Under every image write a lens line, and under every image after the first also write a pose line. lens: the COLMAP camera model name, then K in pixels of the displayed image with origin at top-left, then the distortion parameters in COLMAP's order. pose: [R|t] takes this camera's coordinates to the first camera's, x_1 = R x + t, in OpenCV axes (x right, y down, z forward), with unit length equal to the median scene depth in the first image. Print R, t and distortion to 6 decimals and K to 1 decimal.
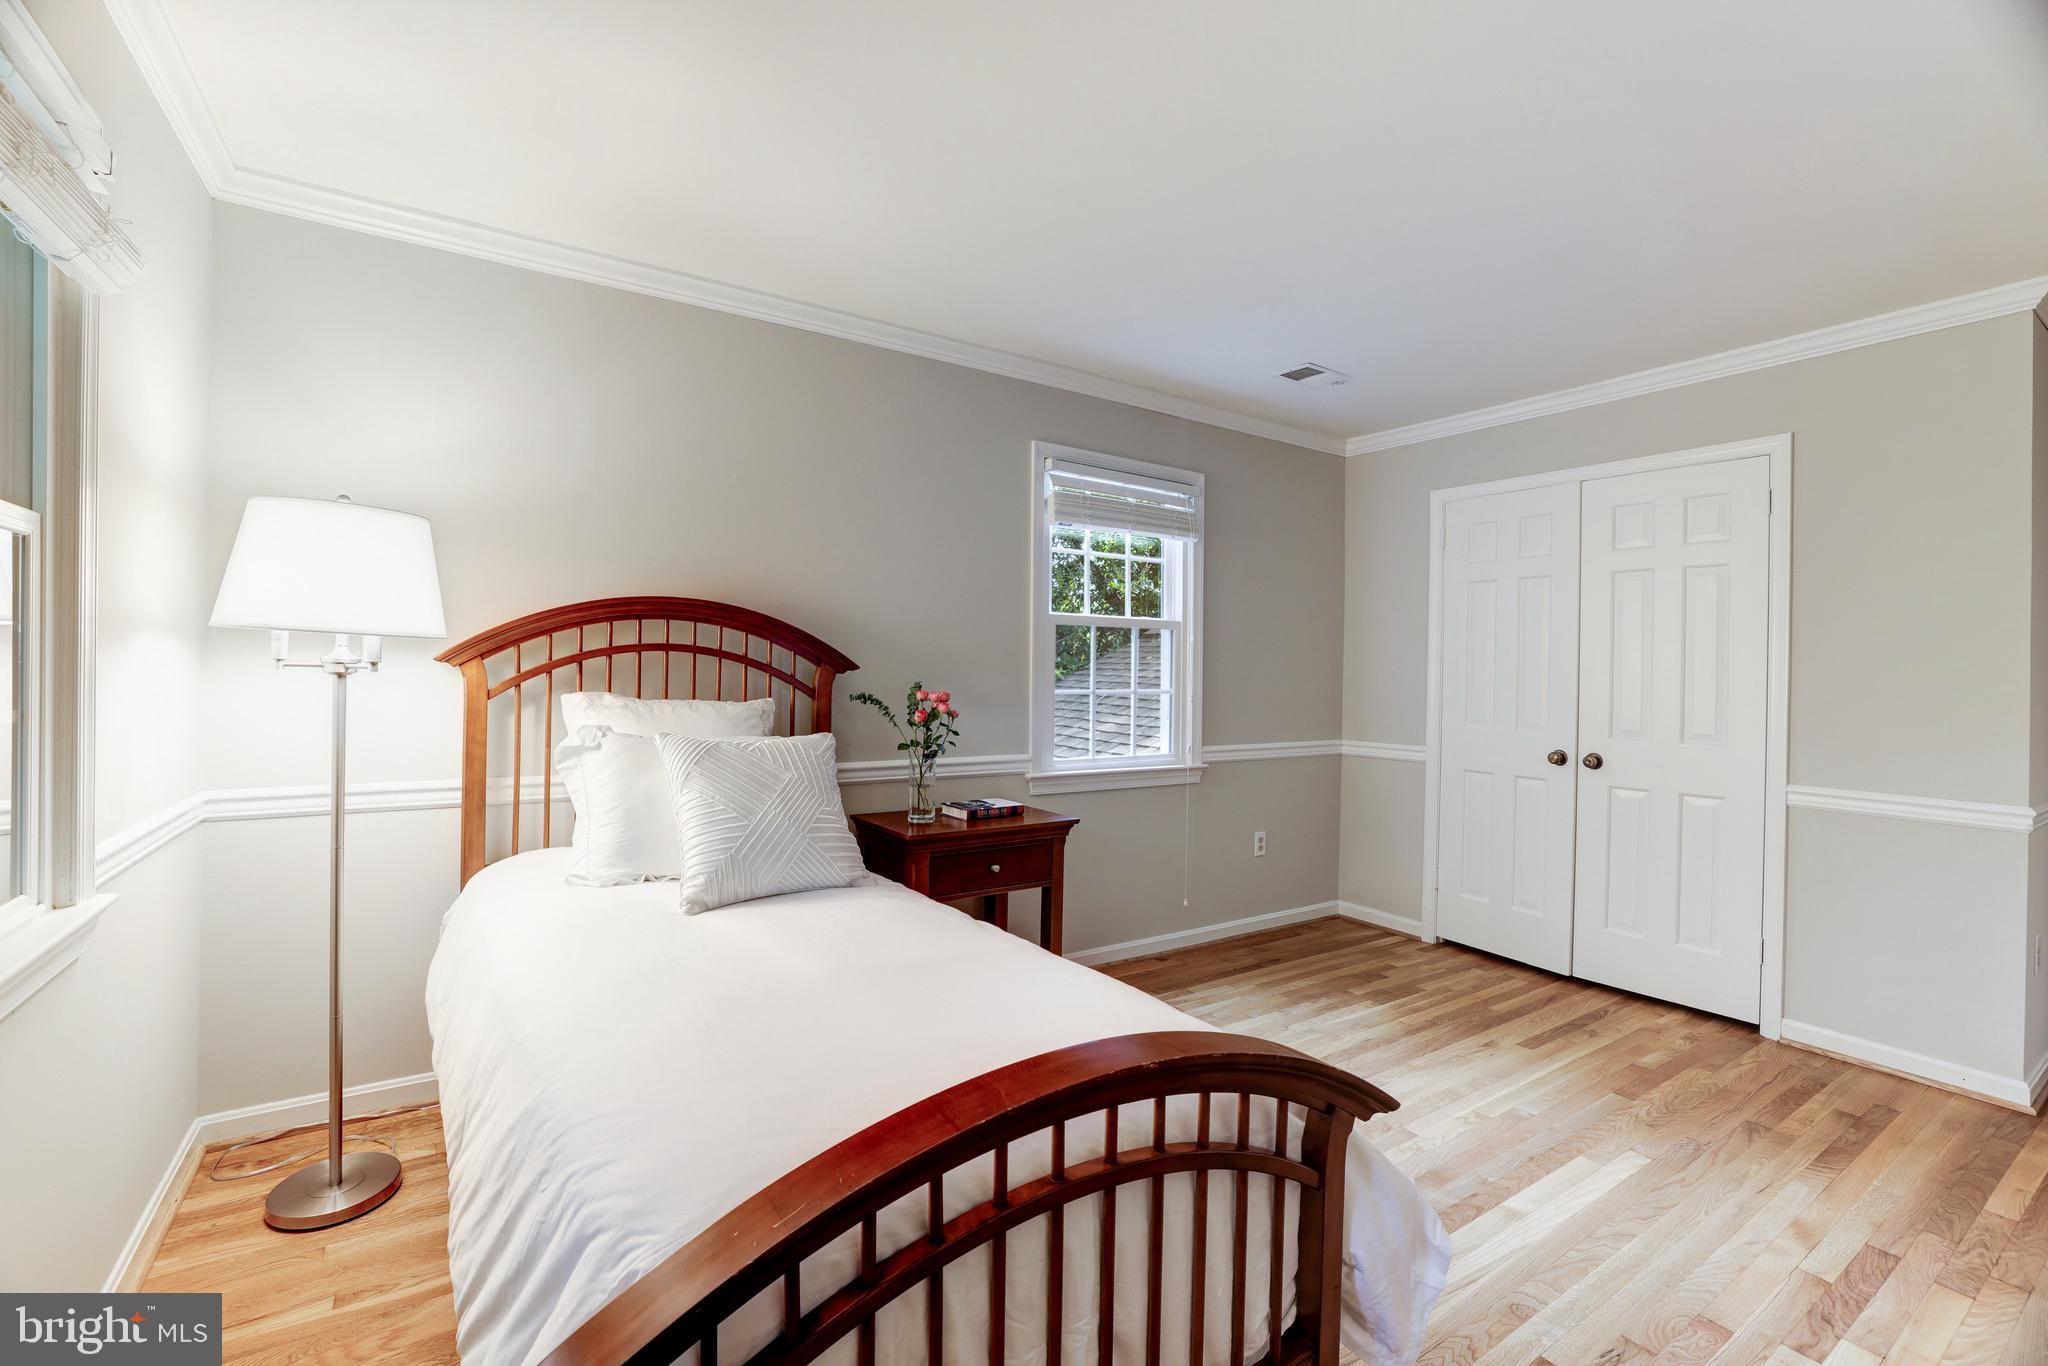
lens RADIAL K [[889.0, 0, 1009.8], [0, 889.0, 670.1], [0, 0, 1]] dist [-0.050960, 0.019485]
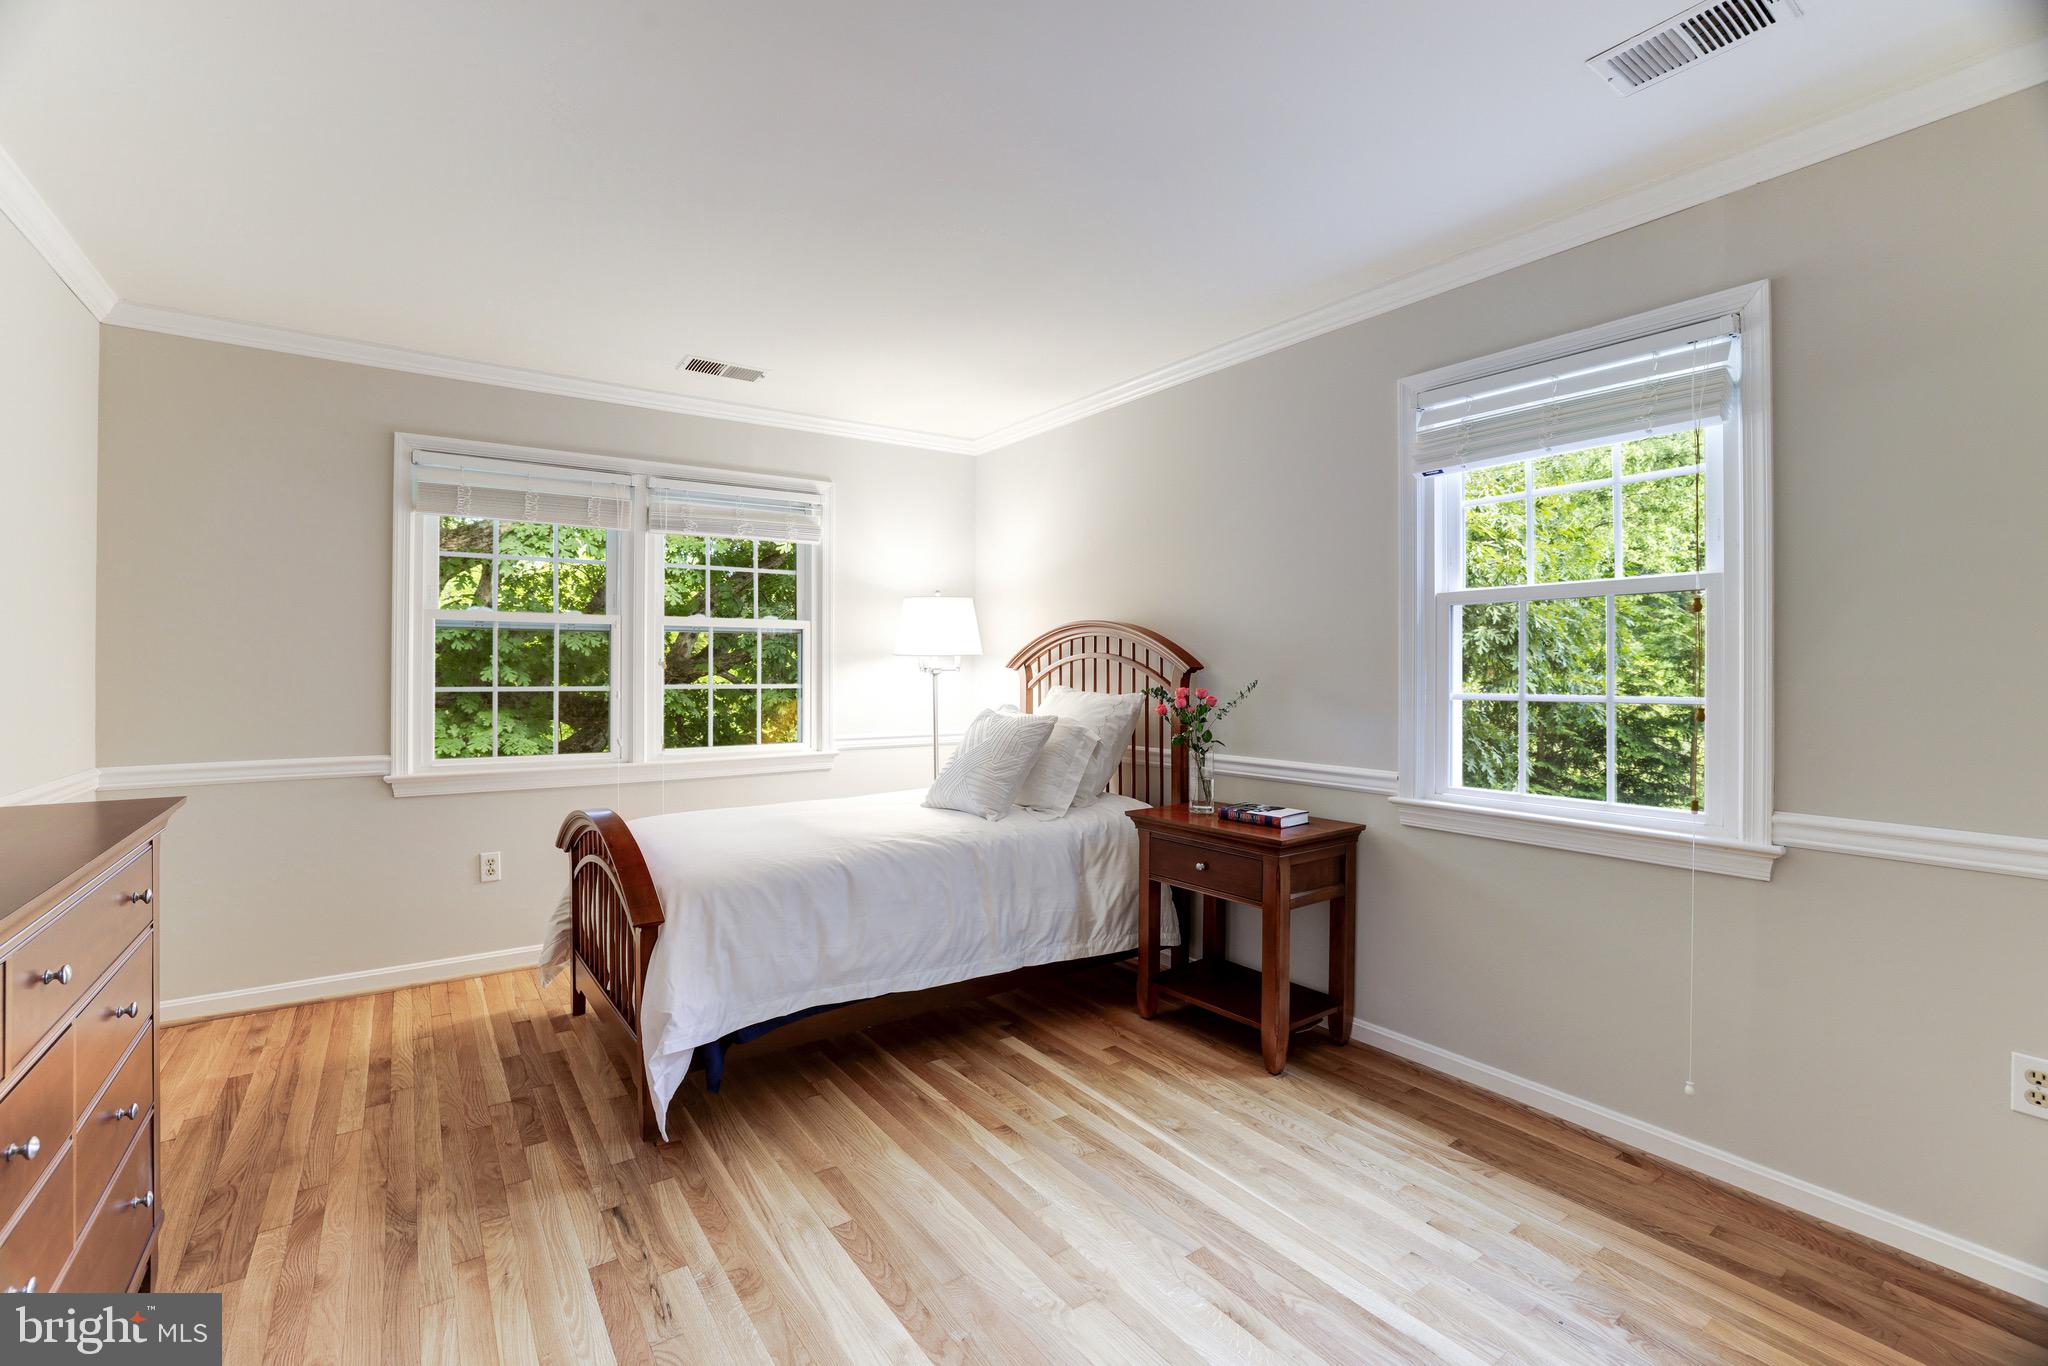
lens RADIAL K [[889.0, 0, 1009.8], [0, 889.0, 670.1], [0, 0, 1]] dist [-0.050960, 0.019485]
pose [[0.032768, -0.016208, -0.999332, 0.731986], [-0.005434, 0.999851, -0.016395, 0.016288], [0.999448, 0.005968, 0.032675, 0.569581]]
